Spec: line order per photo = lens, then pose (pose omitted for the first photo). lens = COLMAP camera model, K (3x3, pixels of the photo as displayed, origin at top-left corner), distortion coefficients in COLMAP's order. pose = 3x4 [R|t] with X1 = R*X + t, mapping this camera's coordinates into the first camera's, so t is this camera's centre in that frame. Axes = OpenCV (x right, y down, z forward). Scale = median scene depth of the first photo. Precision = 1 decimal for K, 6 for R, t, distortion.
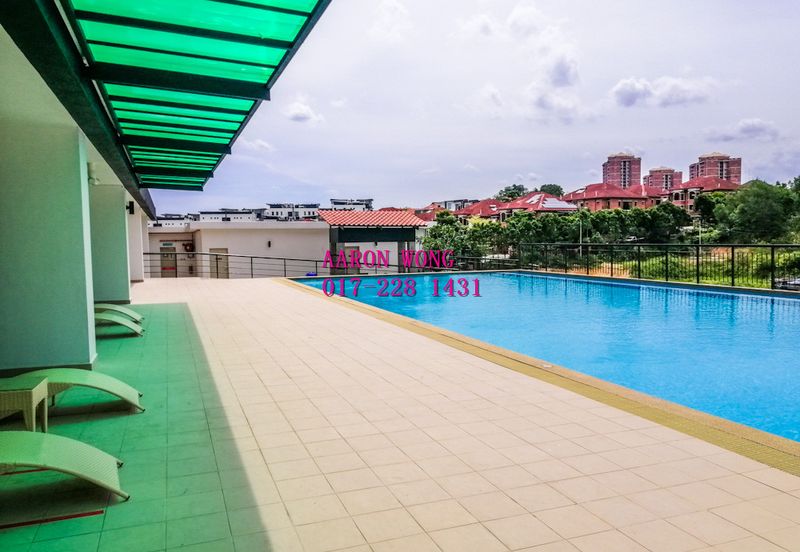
lens RADIAL K [[594.3, 0, 426.9], [0, 594.3, 275.6], [0, 0, 1]] dist [0.006337, -0.001676]
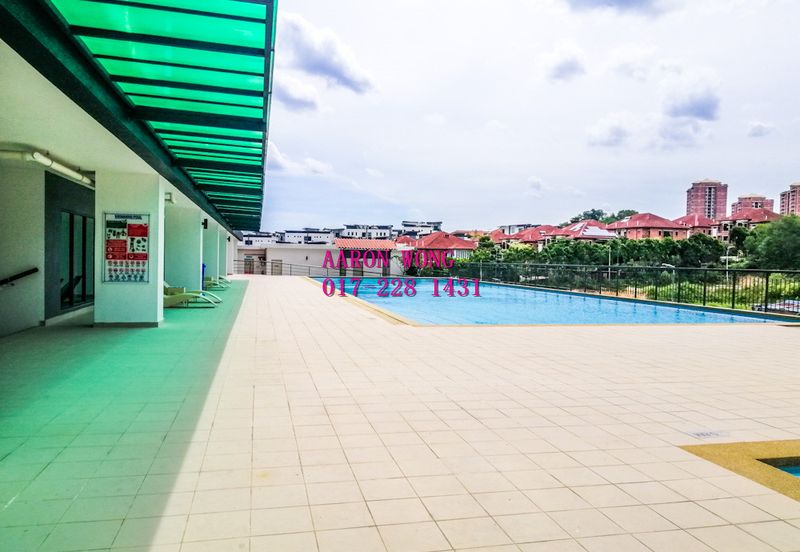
lens RADIAL K [[594.3, 0, 426.9], [0, 594.3, 275.6], [0, 0, 1]] dist [0.006337, -0.001676]
pose [[0.990115, 0.034639, -0.135914, 0.056676], [-0.039413, 0.998691, -0.032588, 0.007065], [0.134608, 0.037623, 0.990184, -0.114934]]
